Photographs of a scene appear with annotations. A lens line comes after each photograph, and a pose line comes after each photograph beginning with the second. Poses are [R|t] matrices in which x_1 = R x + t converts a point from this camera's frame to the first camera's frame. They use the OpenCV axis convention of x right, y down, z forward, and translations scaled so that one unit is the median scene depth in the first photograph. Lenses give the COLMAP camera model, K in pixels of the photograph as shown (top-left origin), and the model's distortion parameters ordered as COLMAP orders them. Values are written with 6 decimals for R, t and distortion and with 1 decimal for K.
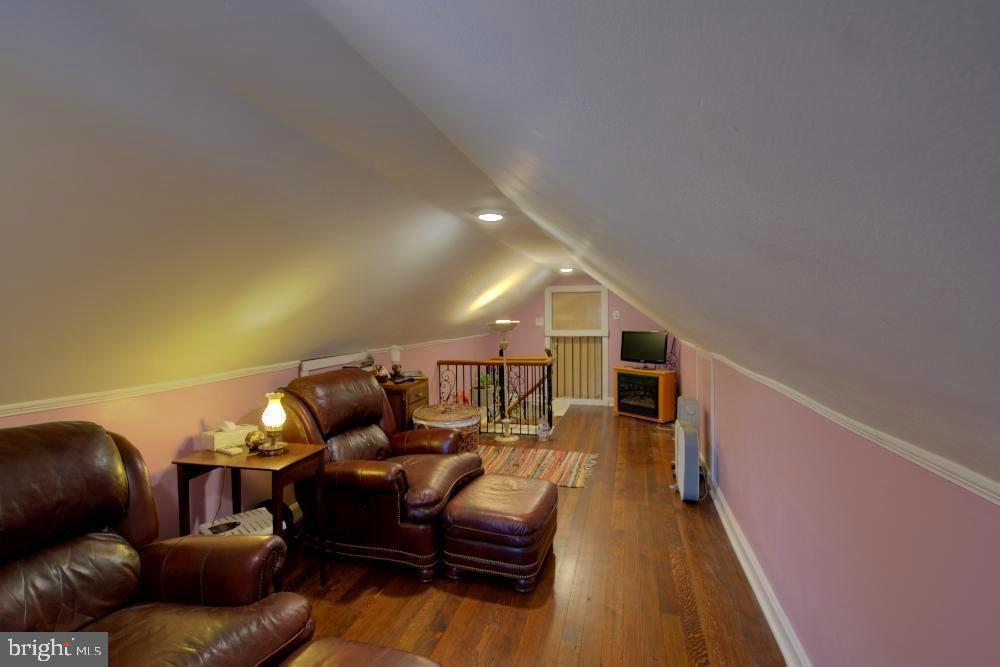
lens RADIAL K [[467.9, 0, 500.1], [0, 467.9, 335.5], [0, 0, 1]] dist [0.026866, -0.018972]
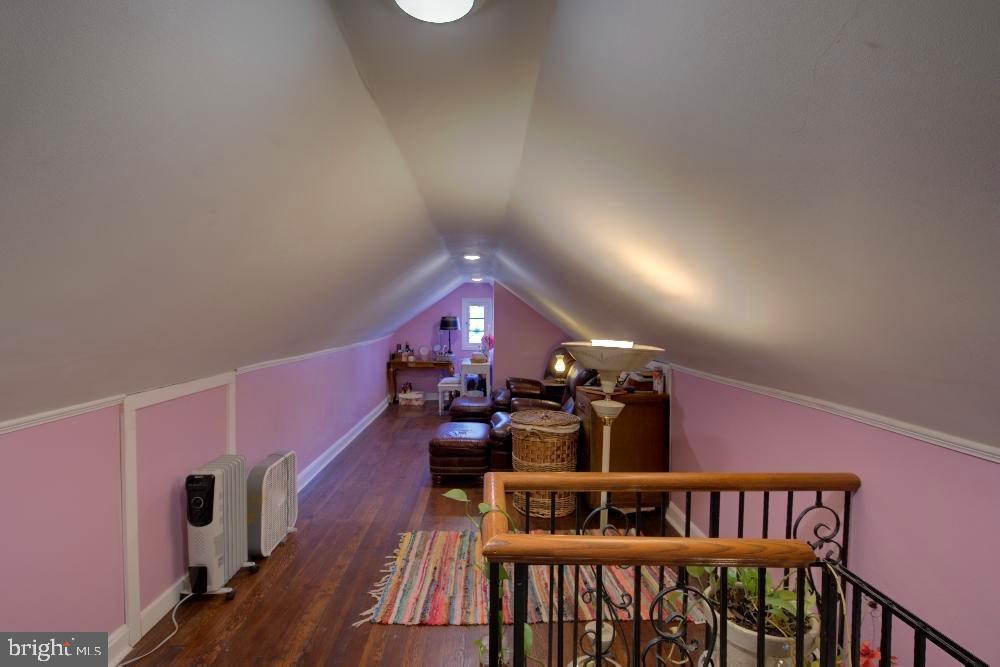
lens RADIAL K [[467.9, 0, 500.1], [0, 467.9, 335.5], [0, 0, 1]] dist [0.026866, -0.018972]
pose [[-0.952775, 0.014293, -0.303340, 0.170505], [-0.007637, 0.997448, 0.070985, -0.050145], [0.303580, 0.069949, -0.950235, 1.186209]]
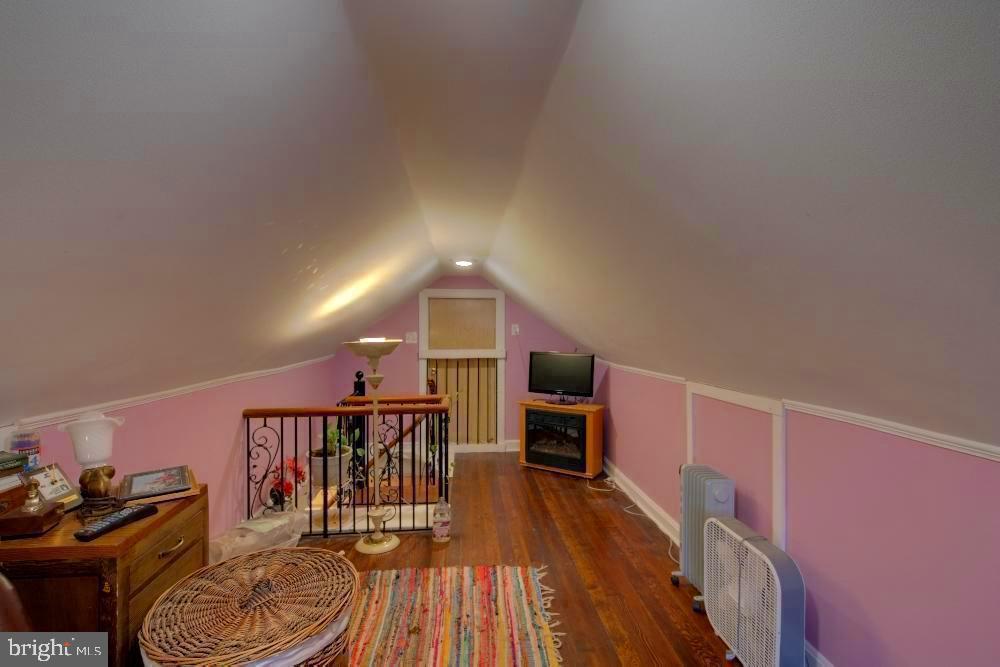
lens RADIAL K [[467.9, 0, 500.1], [0, 467.9, 335.5], [0, 0, 1]] dist [0.026866, -0.018972]
pose [[0.940065, 0.006220, 0.340937, -0.039464], [0.003486, 0.999606, -0.027847, -0.016751], [-0.340976, 0.027367, 0.939673, 0.368320]]
